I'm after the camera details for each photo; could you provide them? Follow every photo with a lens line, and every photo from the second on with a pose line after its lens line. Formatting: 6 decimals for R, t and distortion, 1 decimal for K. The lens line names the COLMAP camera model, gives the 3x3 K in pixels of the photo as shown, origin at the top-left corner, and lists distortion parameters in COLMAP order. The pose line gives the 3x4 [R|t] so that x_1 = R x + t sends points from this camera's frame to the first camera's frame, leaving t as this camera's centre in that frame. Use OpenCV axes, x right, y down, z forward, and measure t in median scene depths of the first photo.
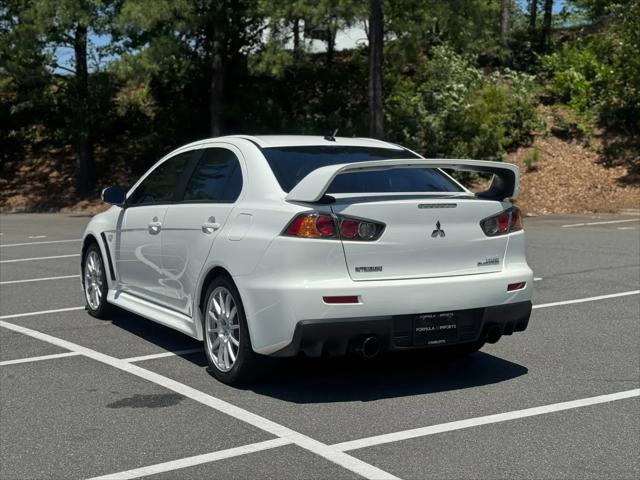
lens RADIAL K [[883.0, 0, 320.0], [0, 883.0, 240.0], [0, 0, 1]] dist [0.121892, -0.060143]
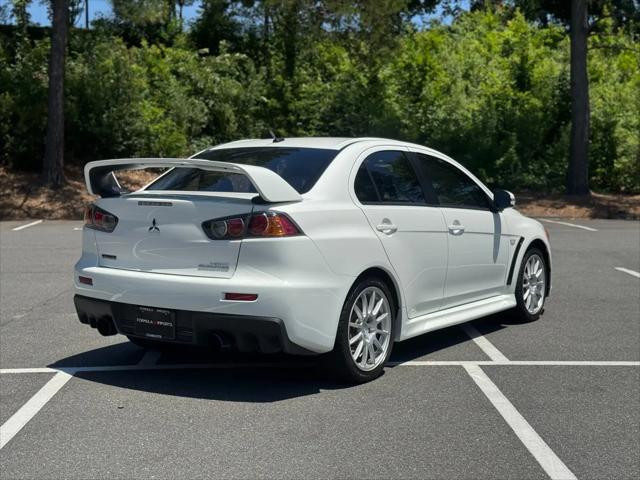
lens RADIAL K [[886.5, 0, 320.0], [0, 886.5, 240.0], [0, 0, 1]] dist [0.139586, -0.152953]
pose [[0.453594, 0.068004, -0.888610, 1.136015], [-0.076045, 0.996401, 0.037436, -0.049729], [0.887958, 0.050594, 0.457133, 0.692258]]
